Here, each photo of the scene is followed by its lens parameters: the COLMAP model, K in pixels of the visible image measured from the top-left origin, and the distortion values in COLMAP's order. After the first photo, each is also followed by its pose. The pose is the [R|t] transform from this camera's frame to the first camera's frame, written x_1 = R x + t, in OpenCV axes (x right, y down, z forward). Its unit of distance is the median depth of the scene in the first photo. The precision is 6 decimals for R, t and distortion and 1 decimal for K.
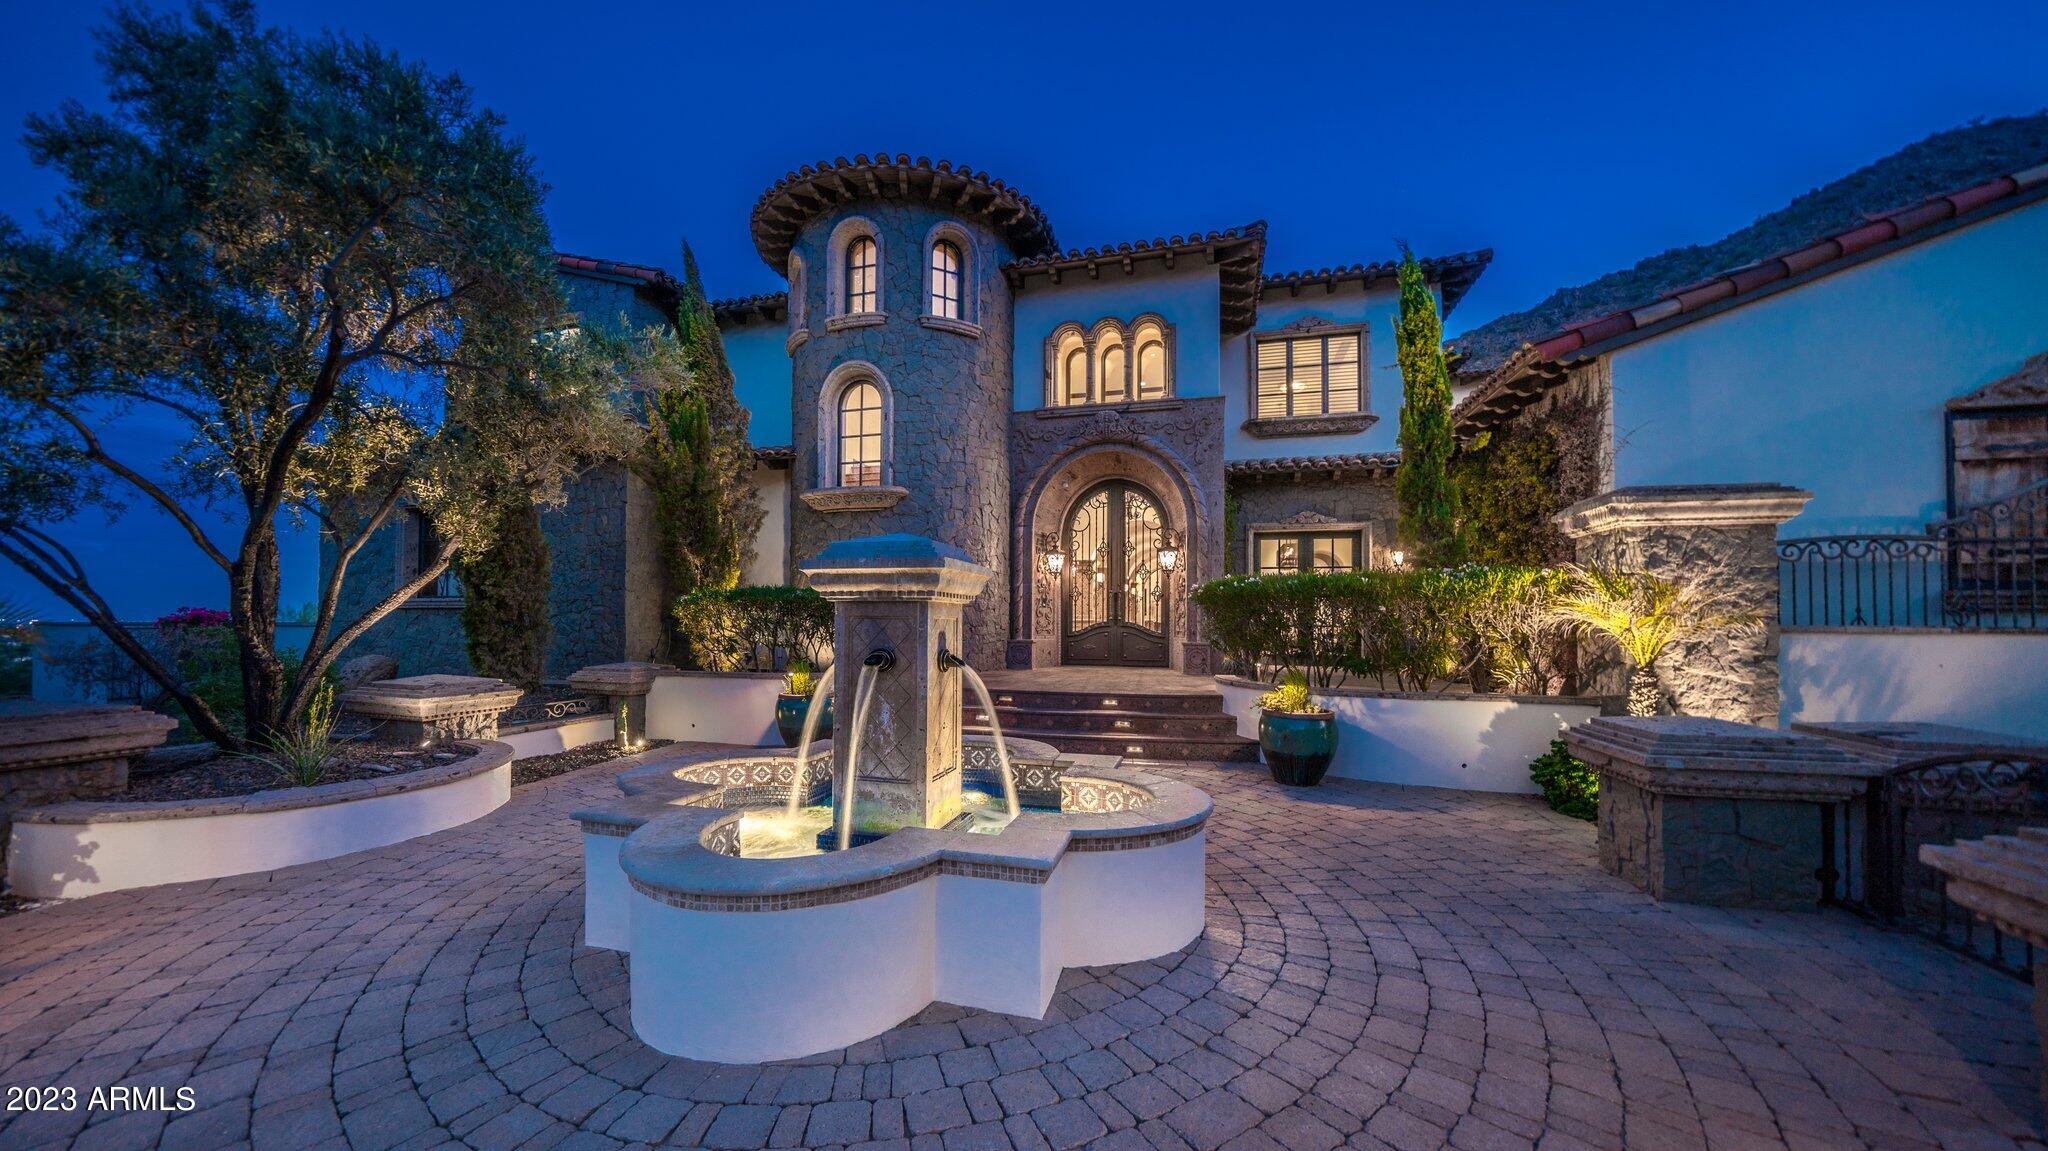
lens RADIAL K [[687.9, 0, 1024.0], [0, 687.9, 575.5], [0, 0, 1]] dist [-0.022293, -0.000023]
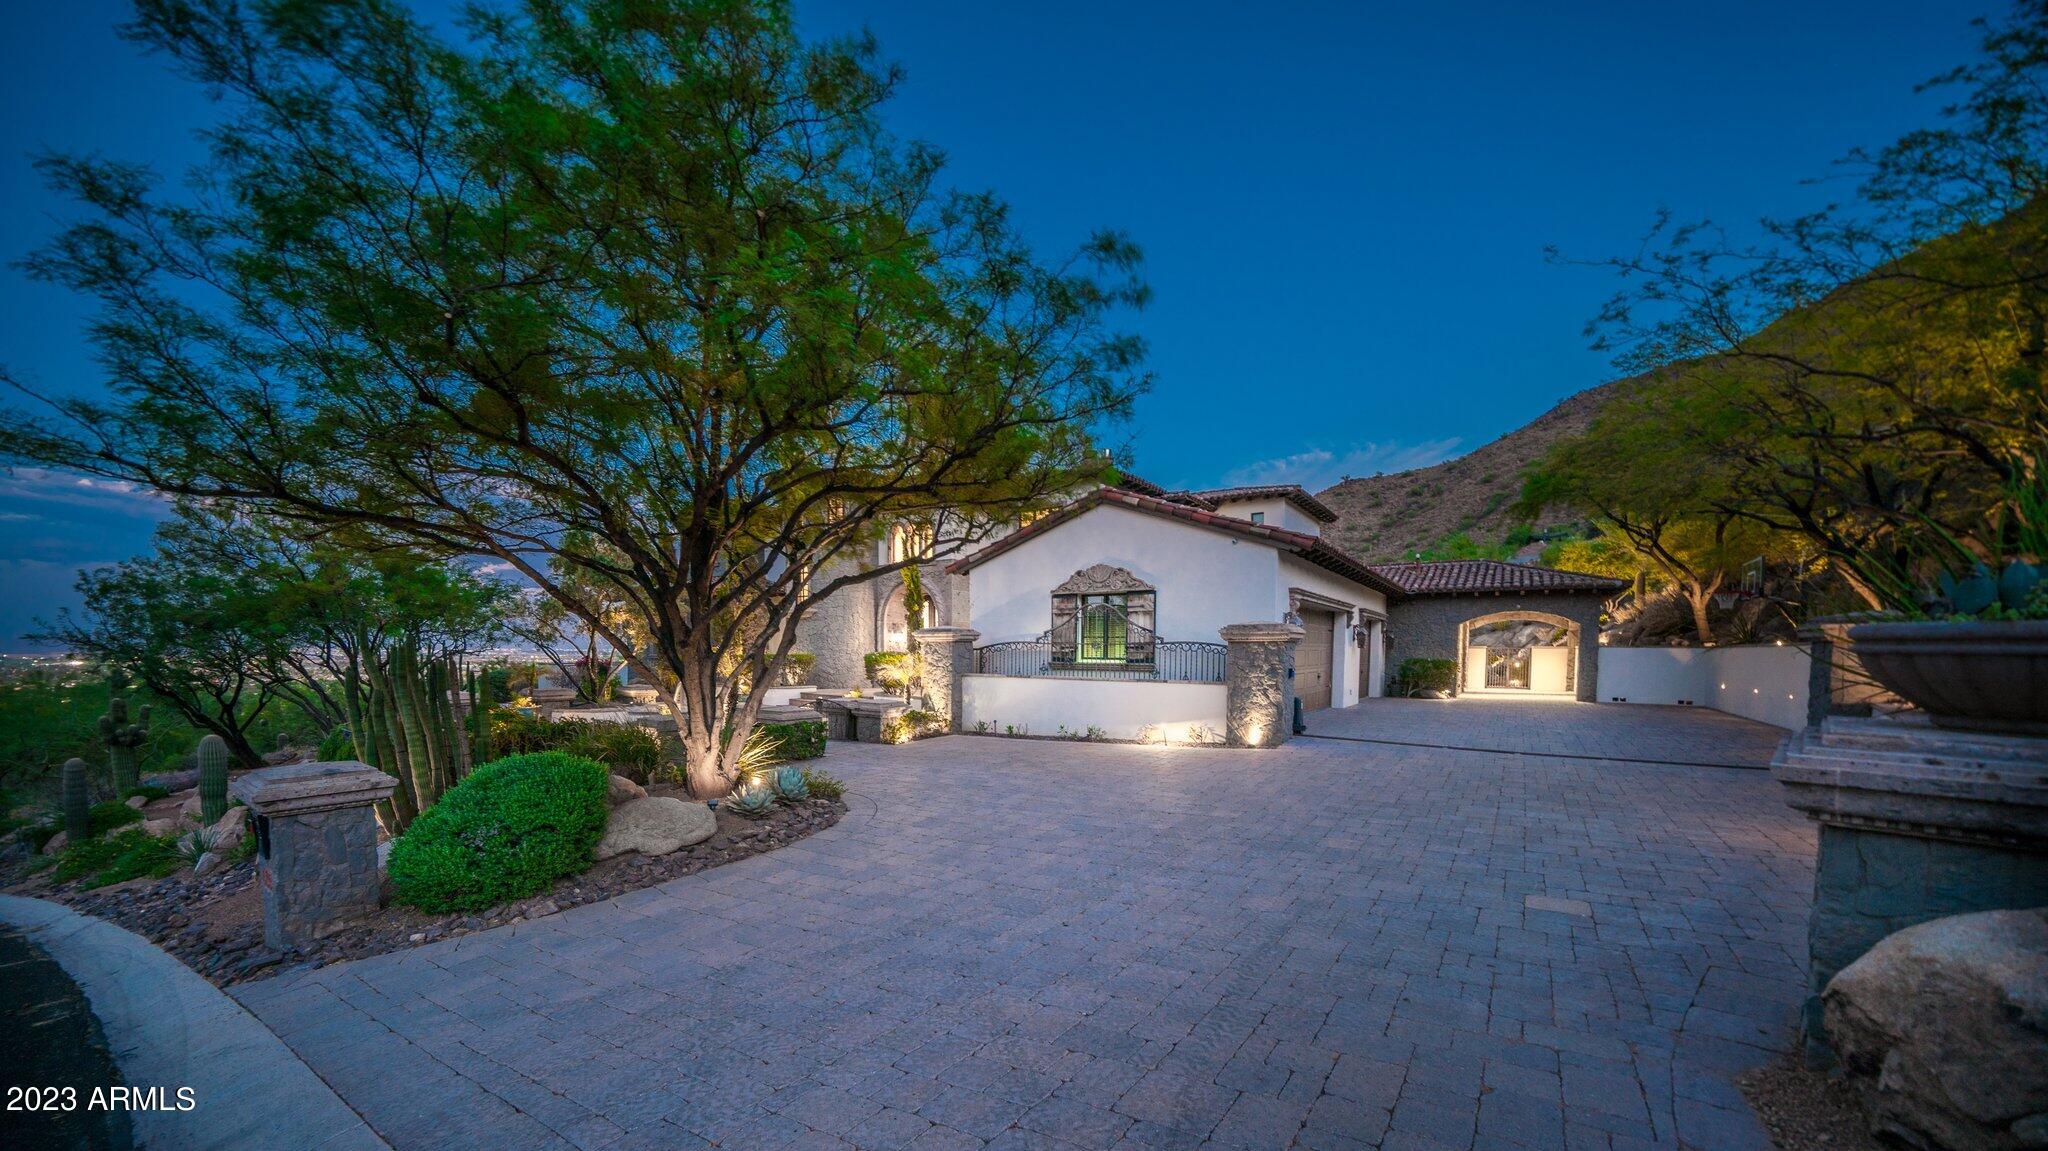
lens RADIAL K [[687.9, 0, 1024.0], [0, 687.9, 575.5], [0, 0, 1]] dist [-0.022293, -0.000023]
pose [[0.943737, -0.041297, -0.328109, 2.239131], [0.028875, 0.998673, -0.042643, -0.212232], [0.329434, 0.030769, 0.943677, -1.725719]]
